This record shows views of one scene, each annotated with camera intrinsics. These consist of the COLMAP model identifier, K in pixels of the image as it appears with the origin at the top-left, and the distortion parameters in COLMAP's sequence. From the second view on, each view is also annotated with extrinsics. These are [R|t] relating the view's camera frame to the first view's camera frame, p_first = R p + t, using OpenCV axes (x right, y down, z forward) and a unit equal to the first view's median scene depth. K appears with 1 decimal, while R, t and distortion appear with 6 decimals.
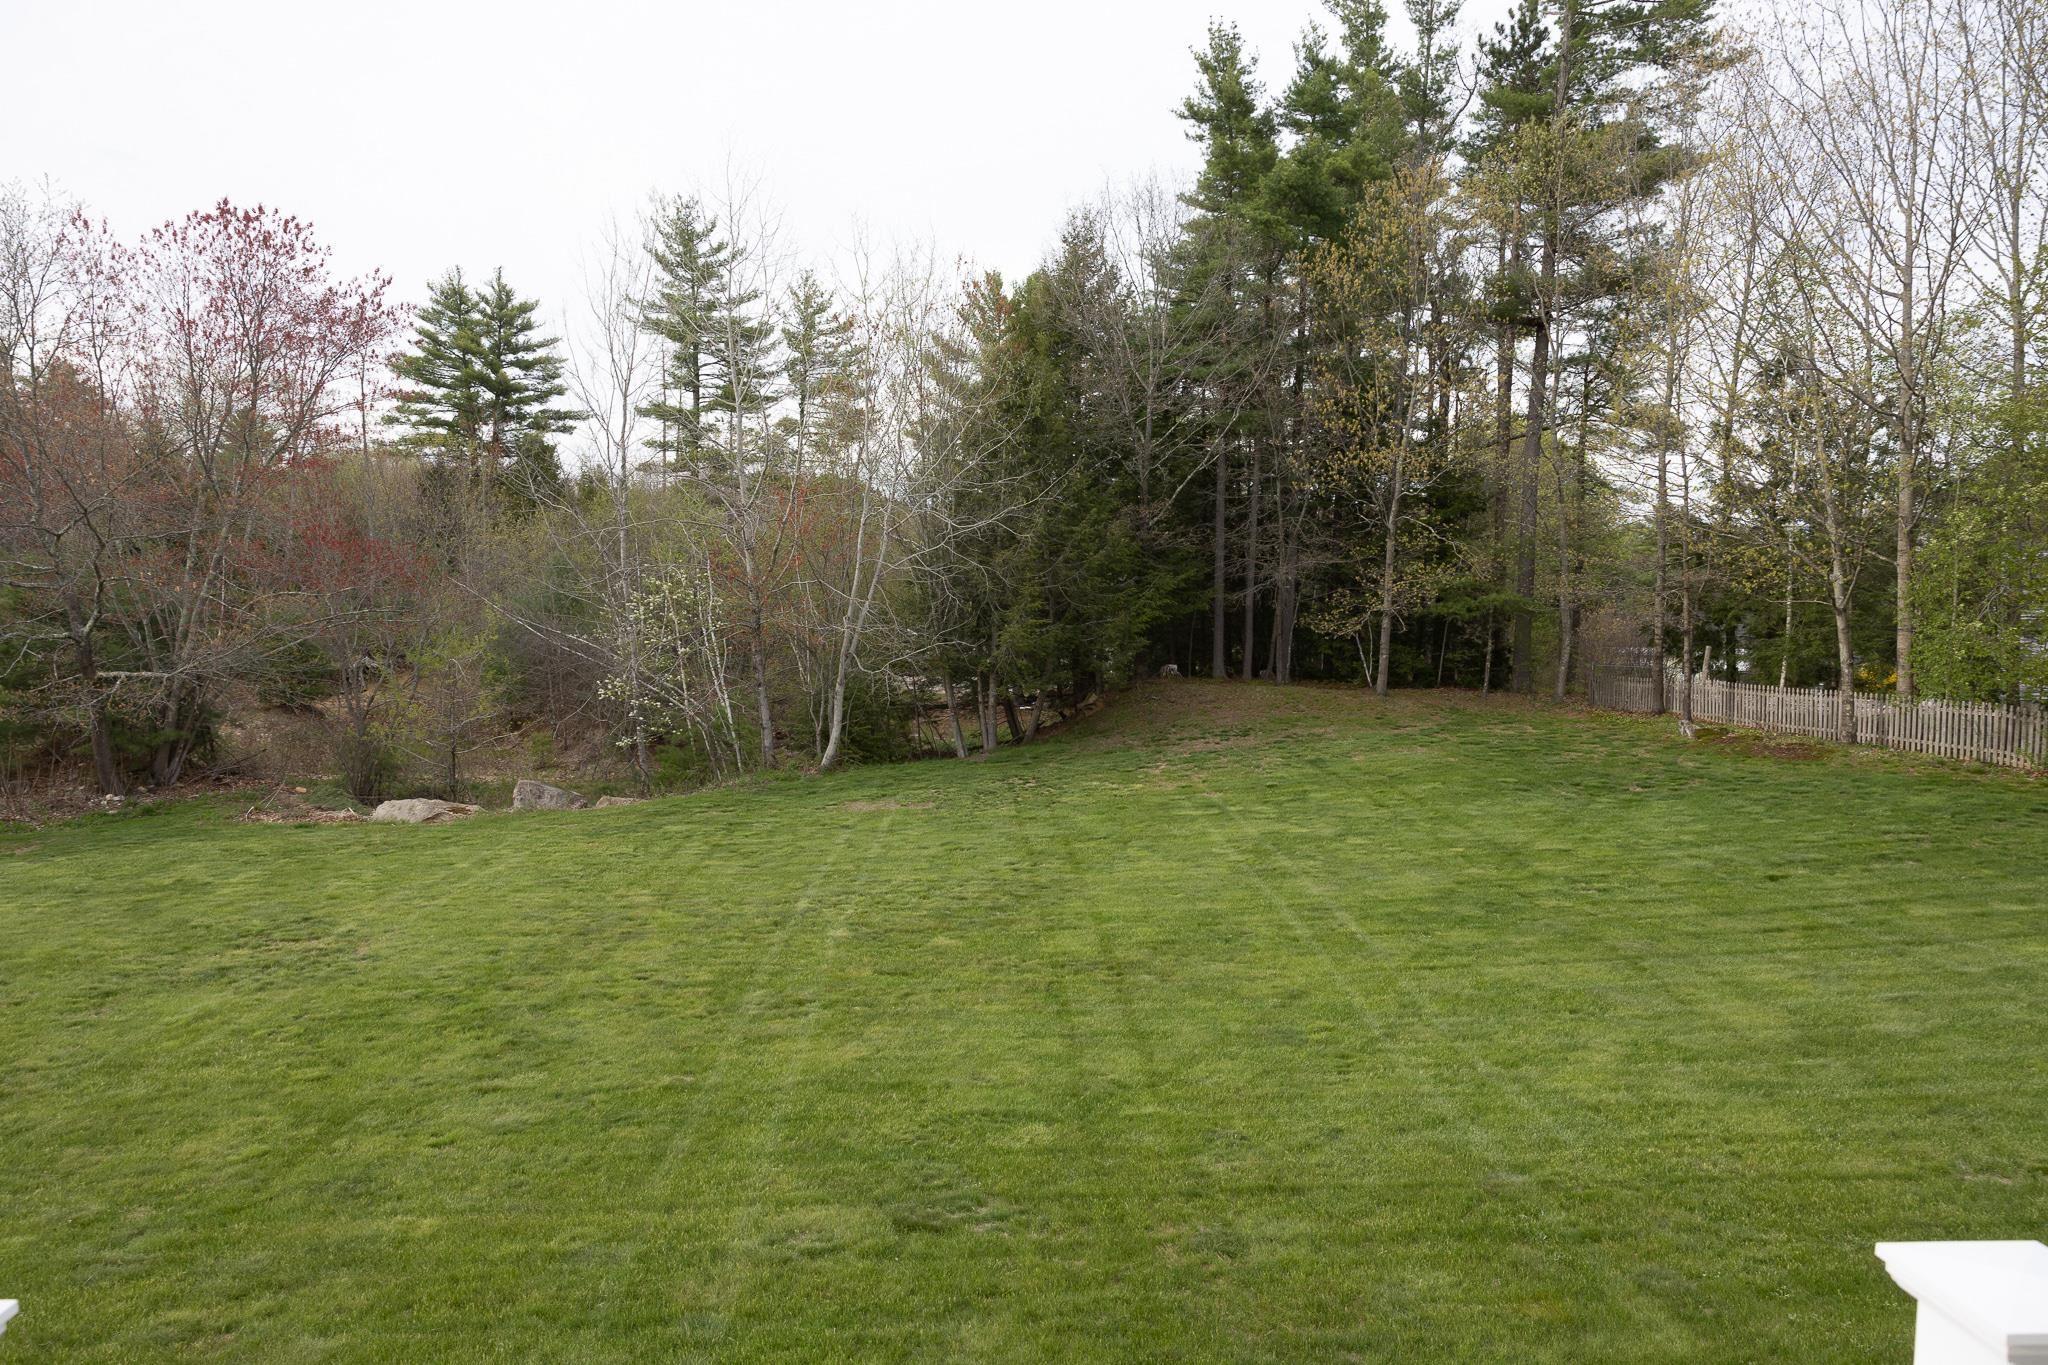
lens RADIAL K [[1363.9, 0, 1017.1], [0, 1363.9, 679.0], [0, 0, 1]] dist [0.004045, 0.002848]
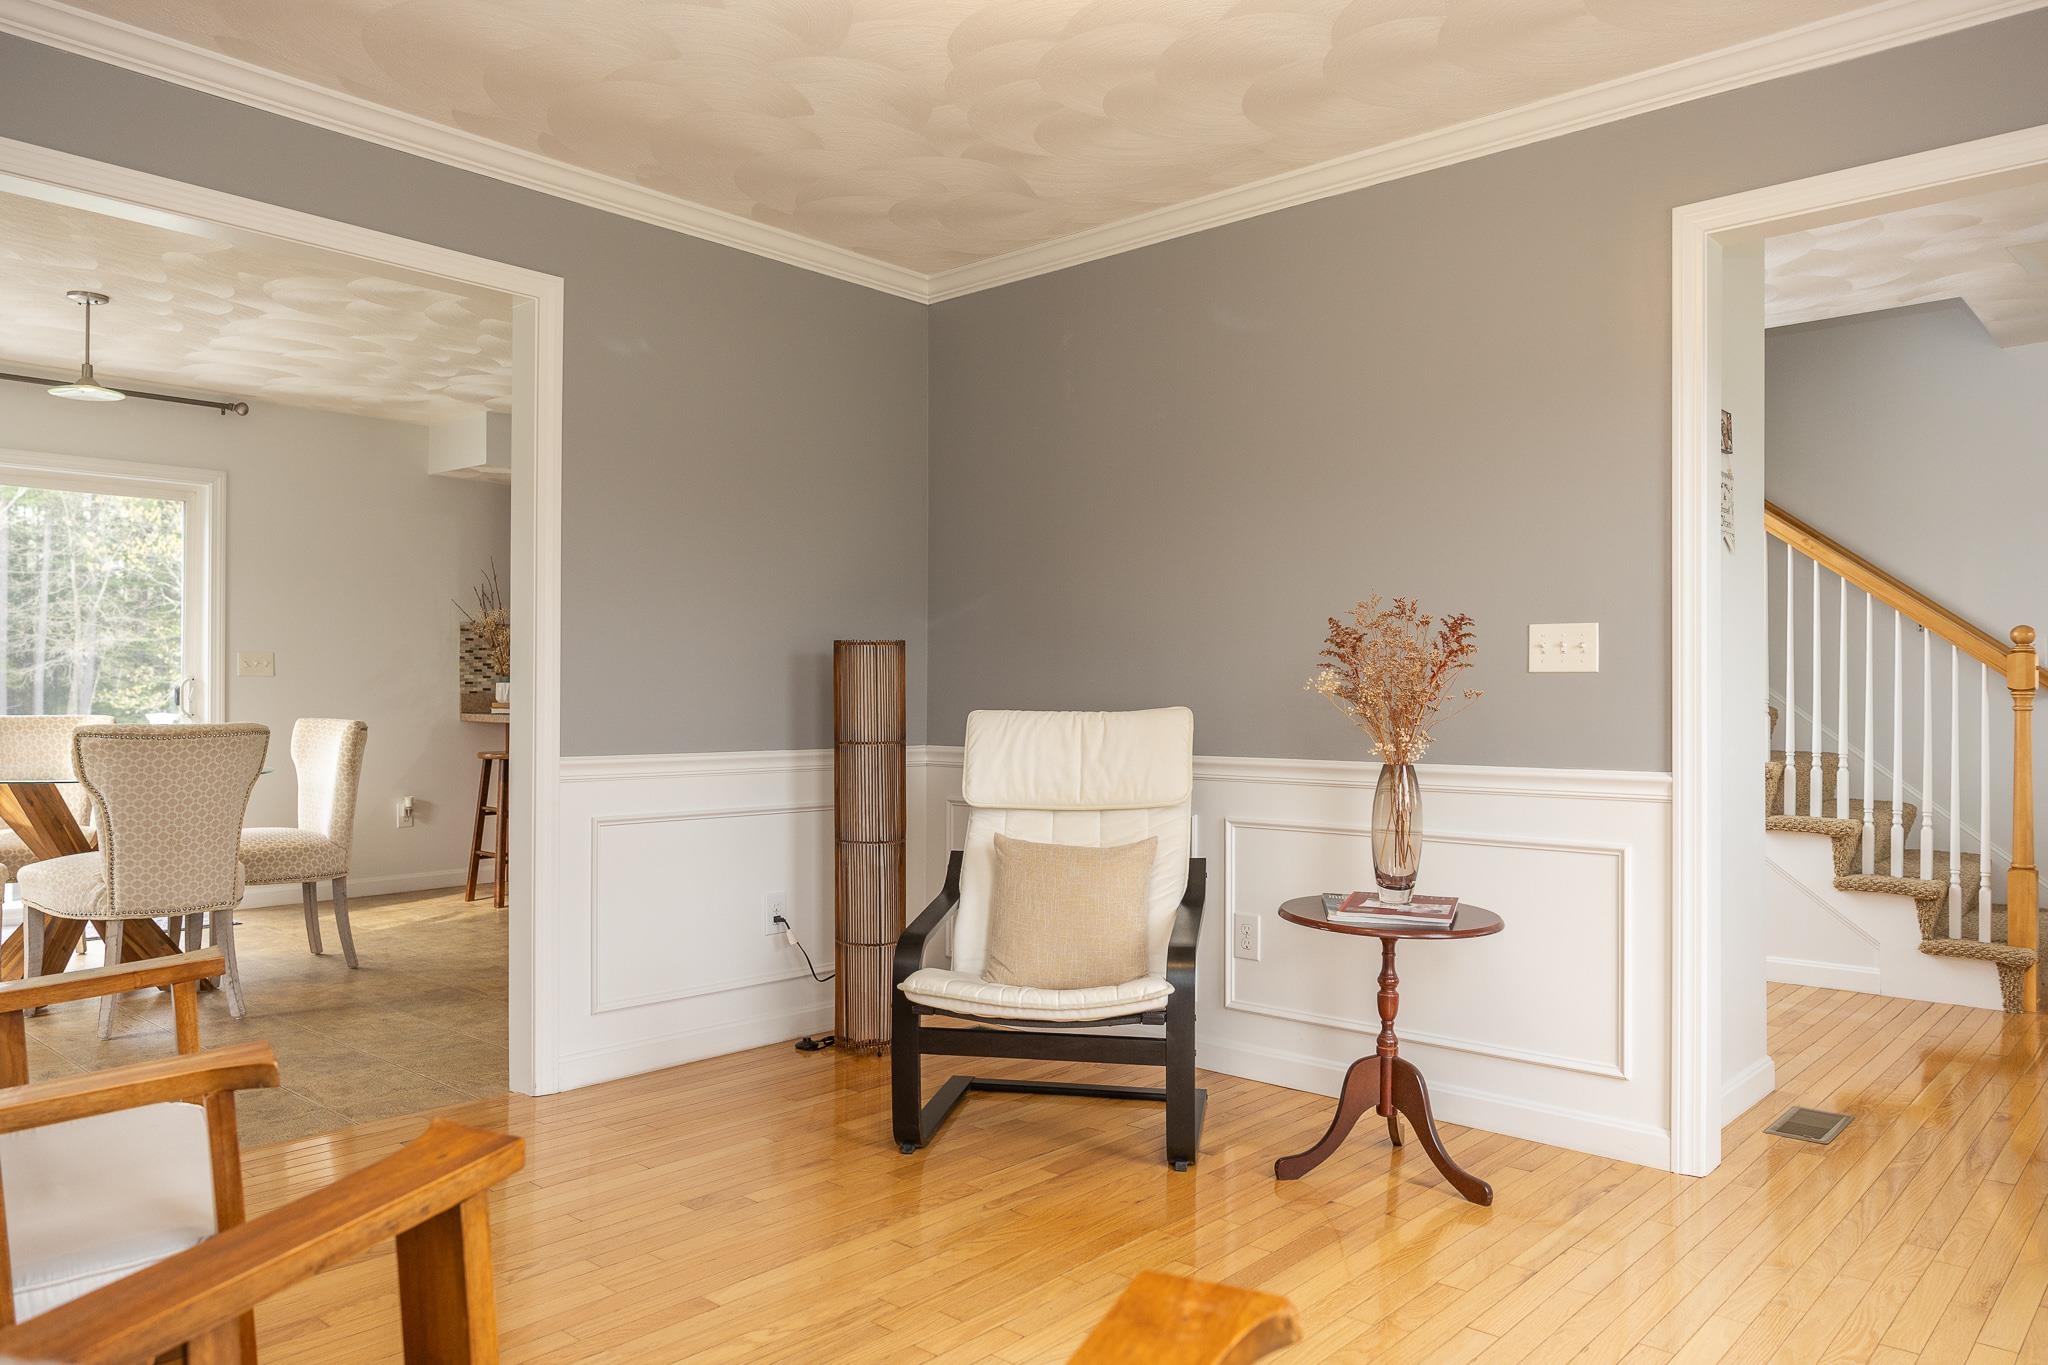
lens RADIAL K [[1405.2, 0, 1004.1], [0, 1405.2, 678.3], [0, 0, 1]] dist [-0.001780, 0.004006]
pose [[0.719407, 0.009490, 0.694524, -0.032474], [0.036474, 0.998011, -0.051417, 0.020605], [-0.693631, 0.062322, 0.717630, -0.208693]]
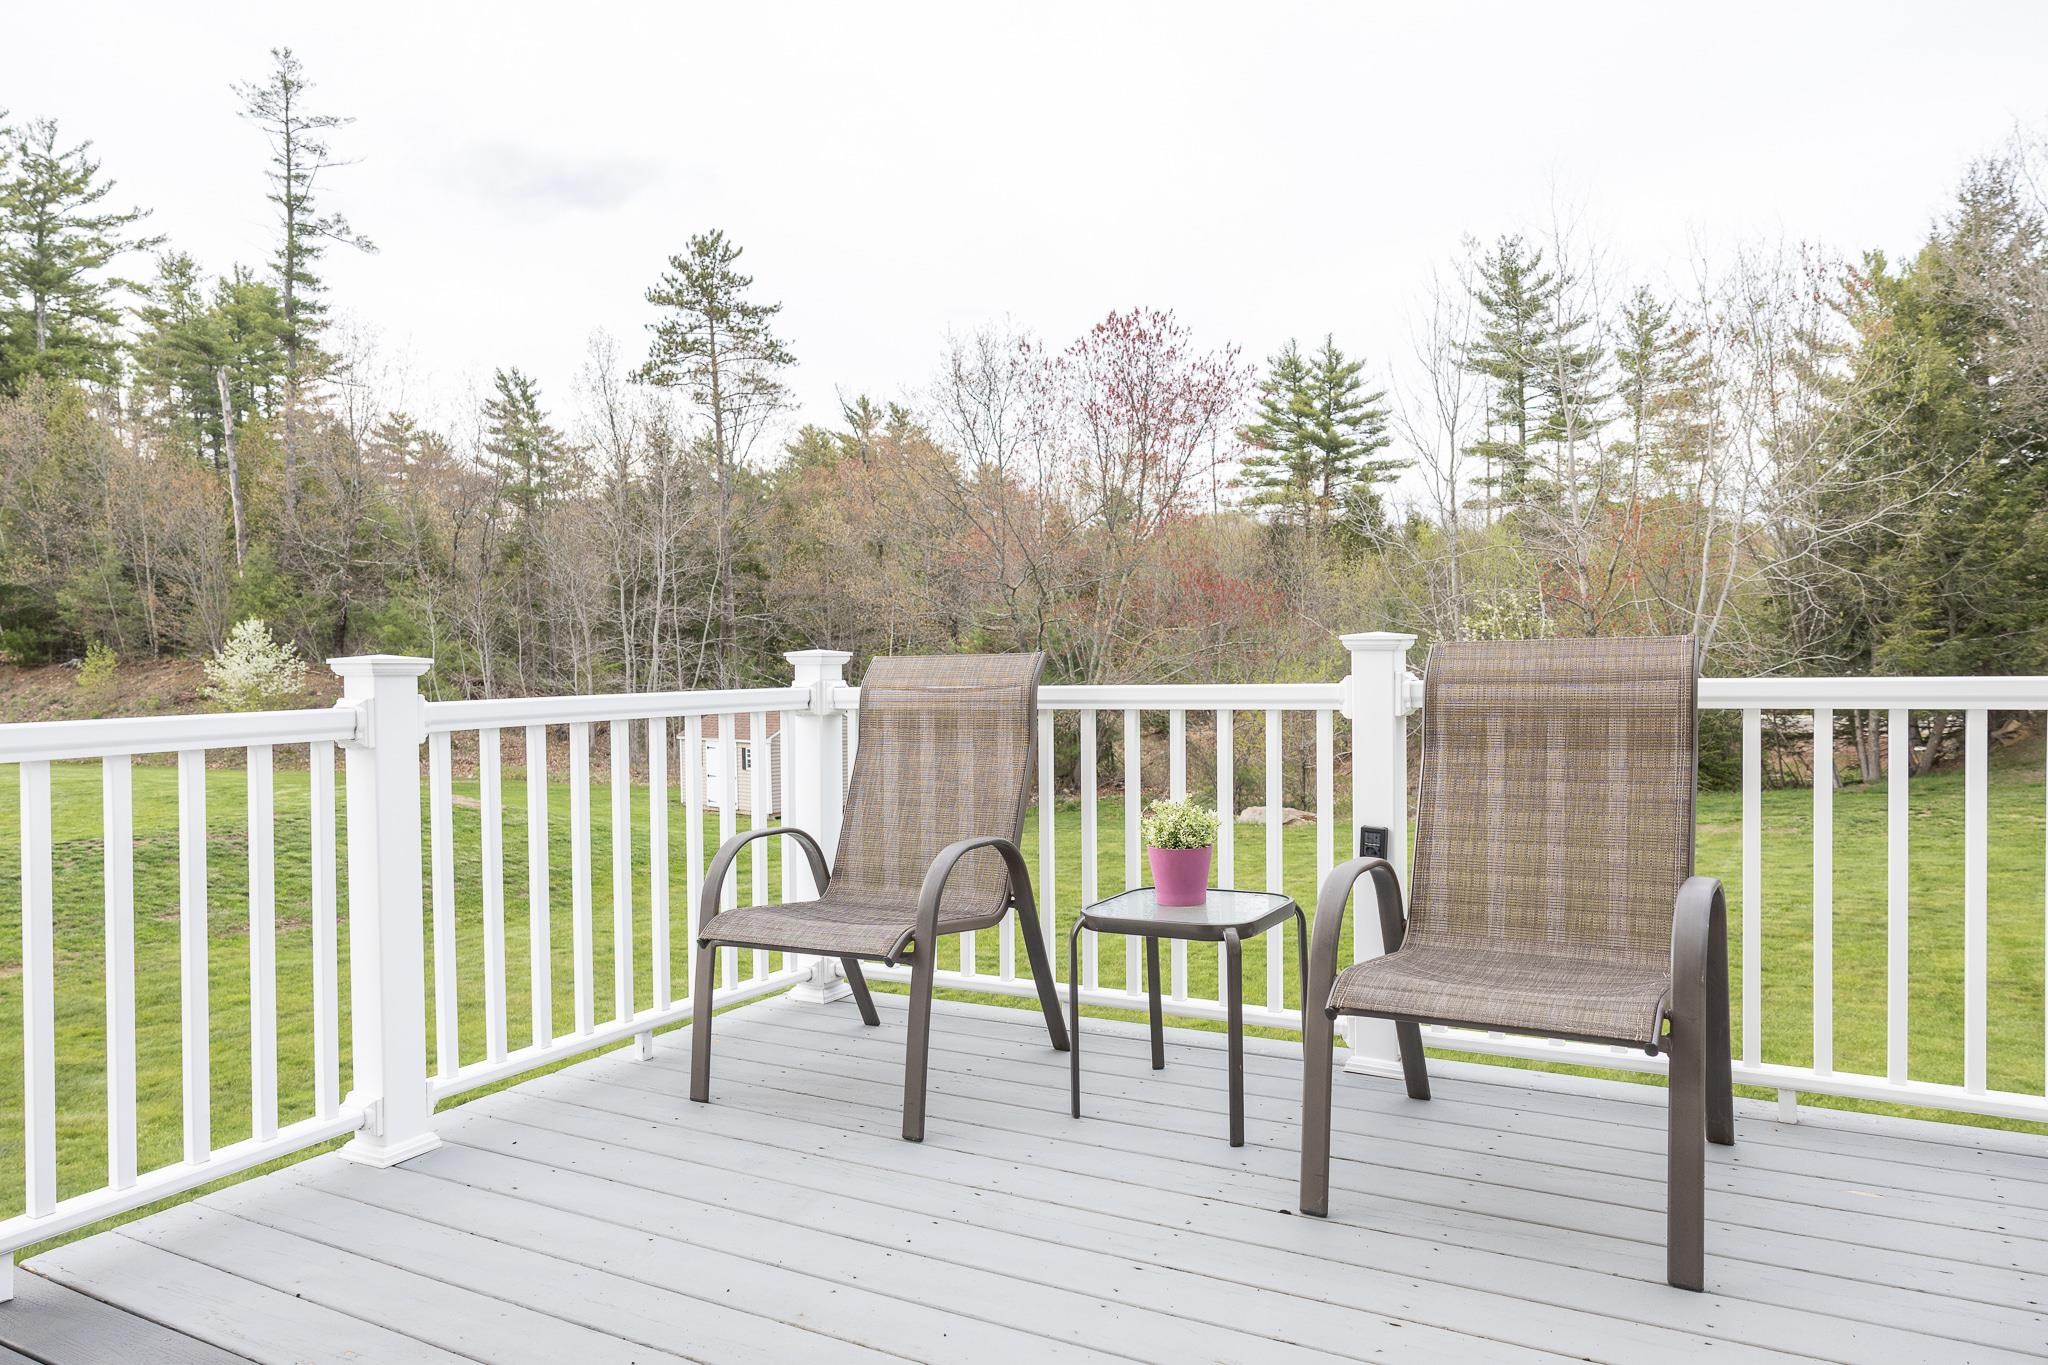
lens RADIAL K [[1357.3, 0, 1025.0], [0, 1357.3, 672.7], [0, 0, 1]] dist [0.000741, -0.001437]
pose [[0.836765, -0.015571, -0.547341, 0.004149], [-0.005297, 0.999319, -0.036527, 0.015210], [0.547537, 0.033464, 0.836112, -0.046012]]
